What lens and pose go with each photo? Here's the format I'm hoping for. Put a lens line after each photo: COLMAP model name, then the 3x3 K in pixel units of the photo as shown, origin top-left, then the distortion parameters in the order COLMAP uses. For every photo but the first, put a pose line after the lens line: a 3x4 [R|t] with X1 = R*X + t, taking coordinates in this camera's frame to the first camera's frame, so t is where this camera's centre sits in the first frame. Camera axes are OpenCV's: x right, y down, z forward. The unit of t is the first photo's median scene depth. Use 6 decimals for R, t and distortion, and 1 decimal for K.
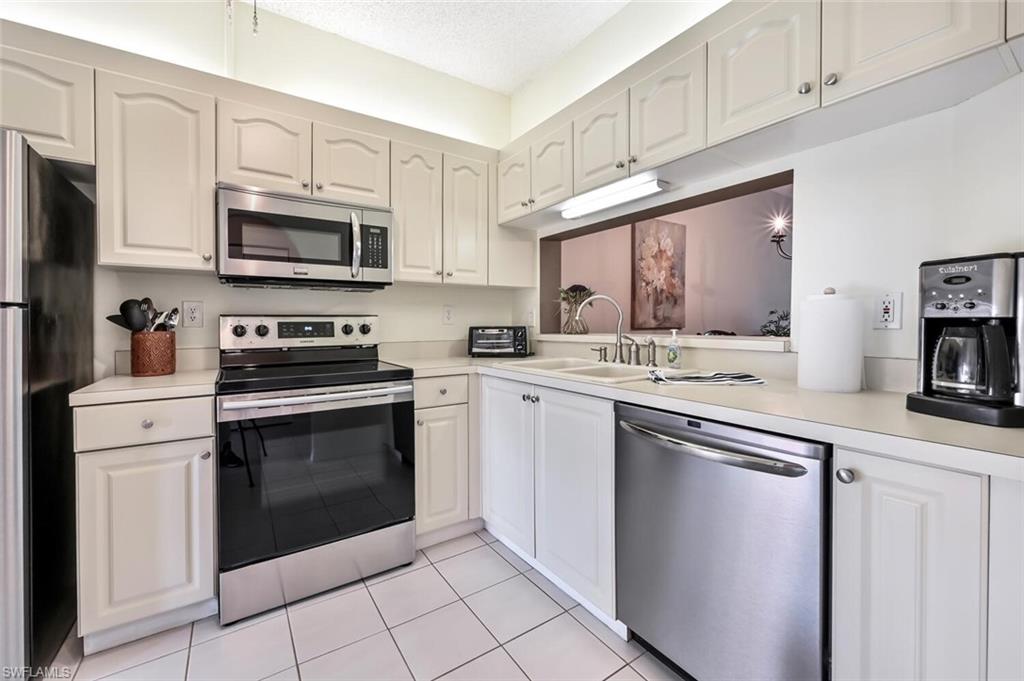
lens RADIAL K [[417.3, 0, 506.0], [0, 417.3, 328.6], [0, 0, 1]] dist [-0.000854, 0.000043]
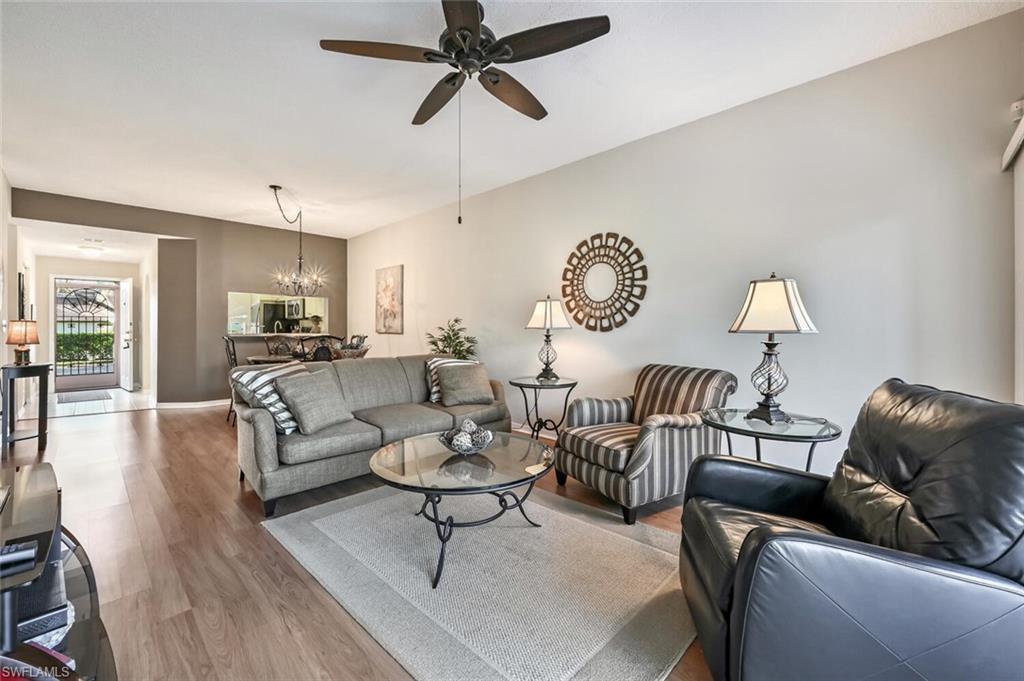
lens RADIAL K [[417.3, 0, 506.0], [0, 417.3, 328.6], [0, 0, 1]] dist [-0.000854, 0.000043]
pose [[0.202748, 0.002750, -0.979227, 3.182679], [-0.016813, 0.999858, -0.000673, -0.039578], [0.979087, 0.016600, 0.202765, 1.732158]]
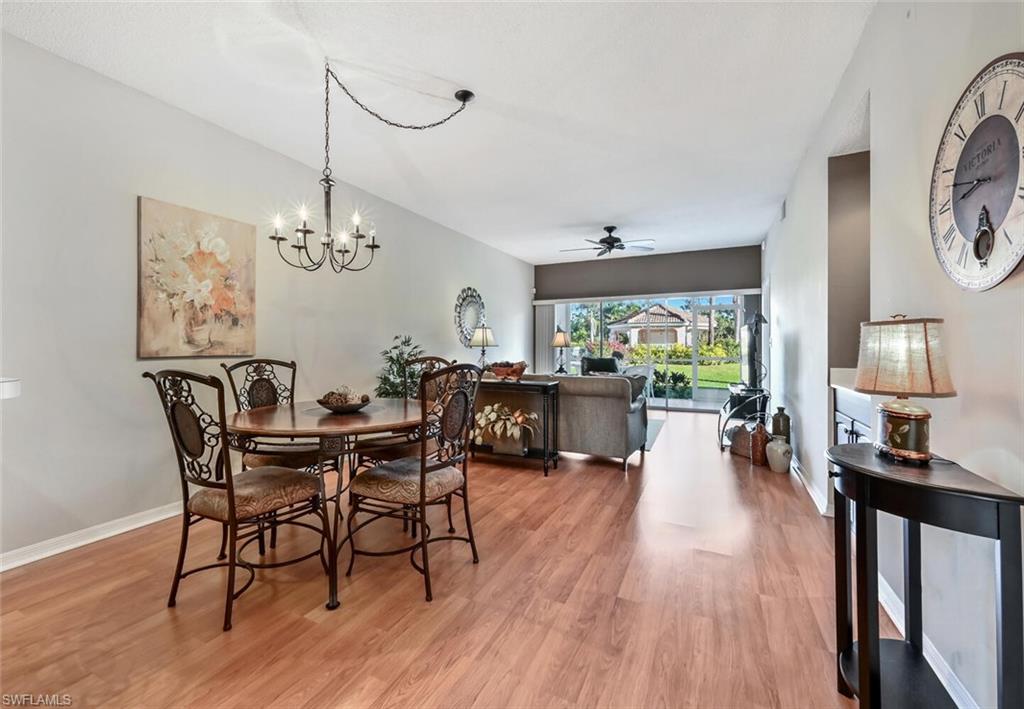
lens RADIAL K [[430.4, 0, 494.7], [0, 430.4, 344.9], [0, 0, 1]] dist [0.000208, 0.000149]
pose [[0.871072, 0.002157, 0.491150, 0.688008], [0.007579, 0.999812, -0.017833, -0.007045], [-0.491096, 0.019257, 0.870892, 0.123099]]
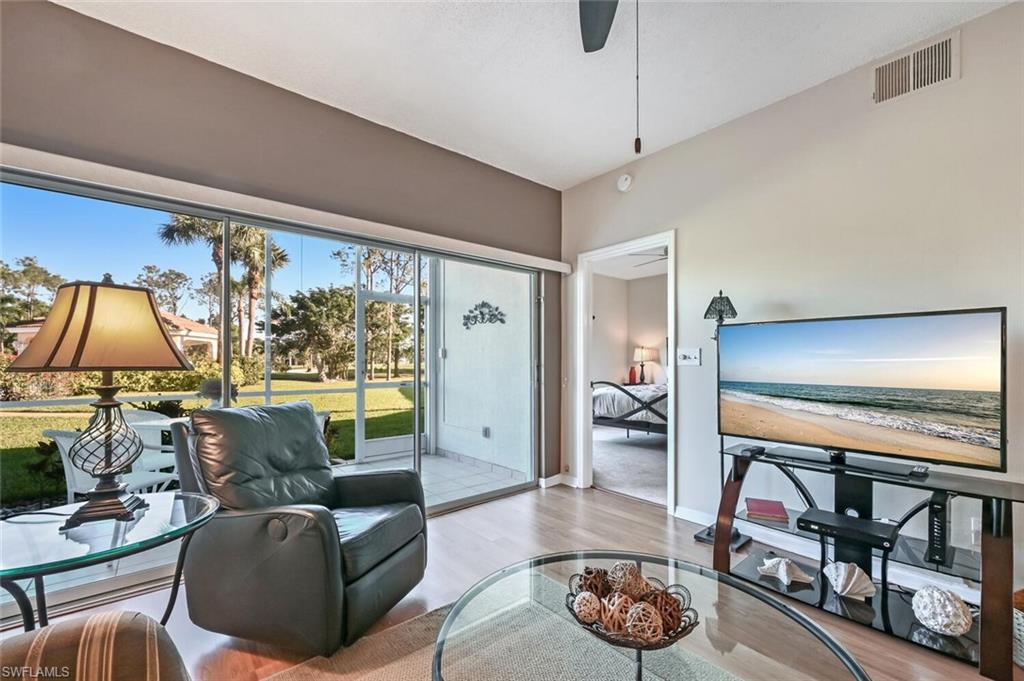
lens RADIAL K [[423.1, 0, 530.8], [0, 423.1, 358.8], [0, 0, 1]] dist [-0.012153, 0.000007]
pose [[-0.137869, 0.012121, 0.990376, 1.905359], [0.019710, 0.999761, -0.009492, -0.039237], [-0.990254, 0.018212, -0.138075, 1.957862]]
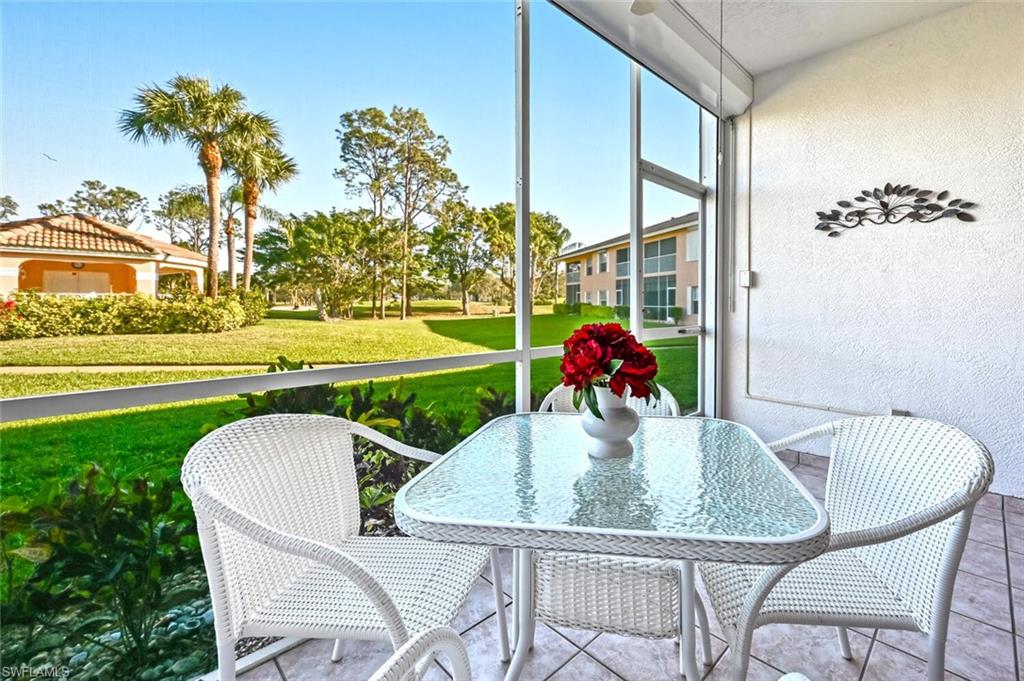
lens RADIAL K [[431.9, 0, 575.2], [0, 431.9, 309.9], [0, 0, 1]] dist [-0.001675, -0.000492]
pose [[-0.243591, -0.017700, 0.969717, 2.948460], [0.010491, 0.999727, 0.020883, -0.039133], [-0.969821, 0.015261, -0.243338, 2.897754]]
